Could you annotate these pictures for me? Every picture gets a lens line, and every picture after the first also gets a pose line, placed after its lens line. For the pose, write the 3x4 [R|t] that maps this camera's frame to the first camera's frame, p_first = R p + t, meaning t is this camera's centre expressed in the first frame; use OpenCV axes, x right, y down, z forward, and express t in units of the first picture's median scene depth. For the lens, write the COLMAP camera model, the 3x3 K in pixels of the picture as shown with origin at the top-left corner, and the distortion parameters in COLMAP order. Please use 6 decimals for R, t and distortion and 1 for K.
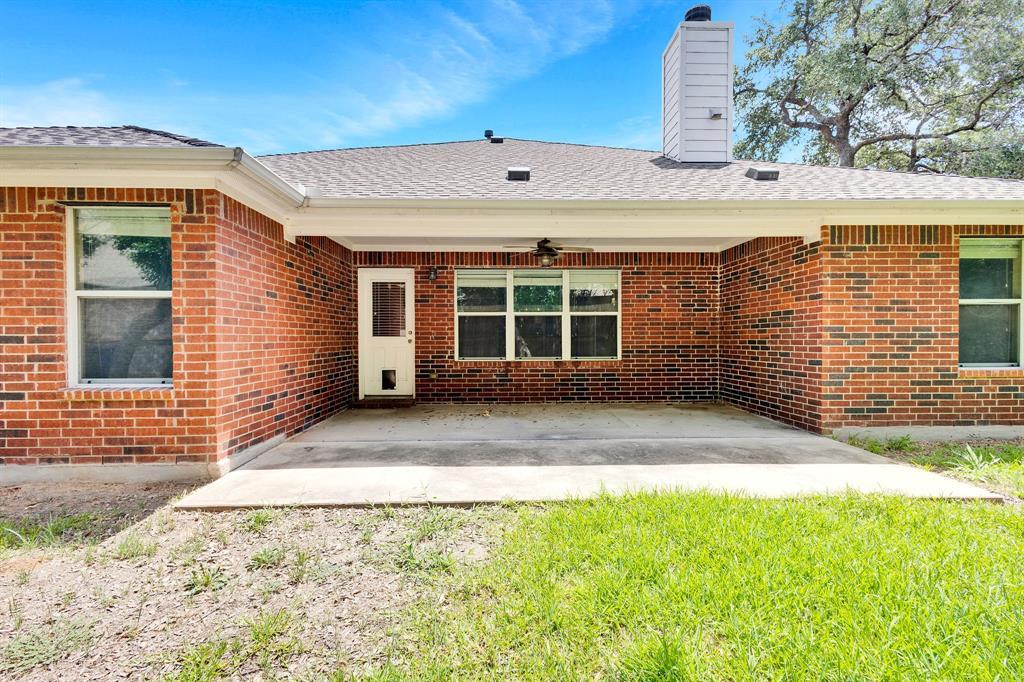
lens RADIAL K [[471.9, 0, 512.5], [0, 471.9, 344.9], [0, 0, 1]] dist [0.013224, -0.001899]
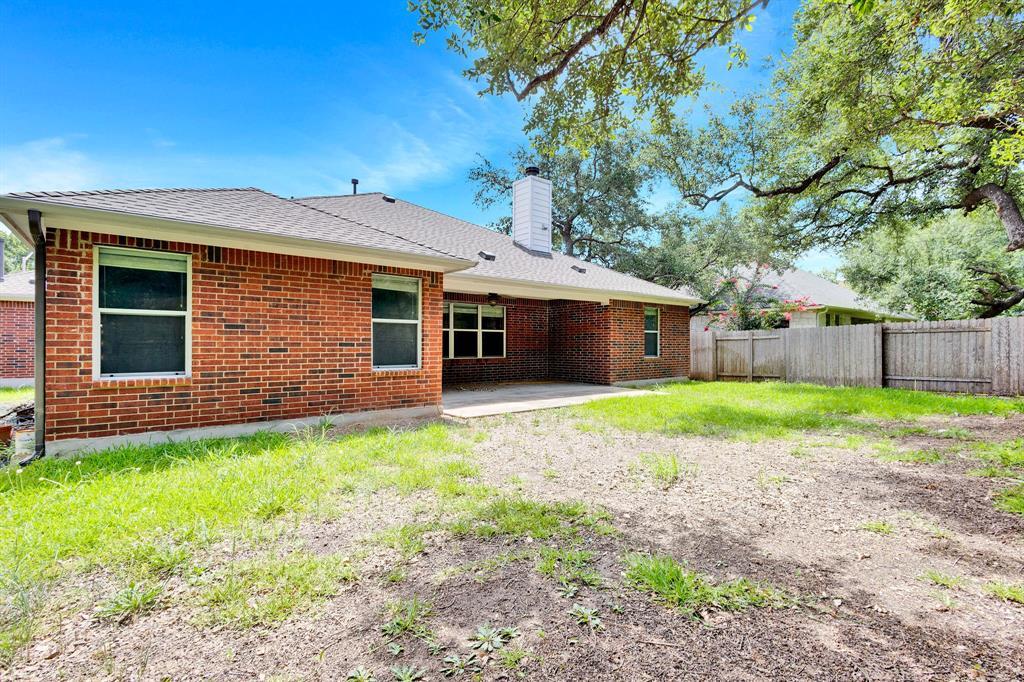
lens RADIAL K [[471.9, 0, 511.9], [0, 471.9, 342.2], [0, 0, 1]] dist [0.013224, -0.001899]
pose [[0.792722, 0.007825, 0.609533, -1.632587], [0.005106, 0.999797, -0.019476, 0.018318], [-0.609562, 0.018552, 0.792521, -0.806313]]
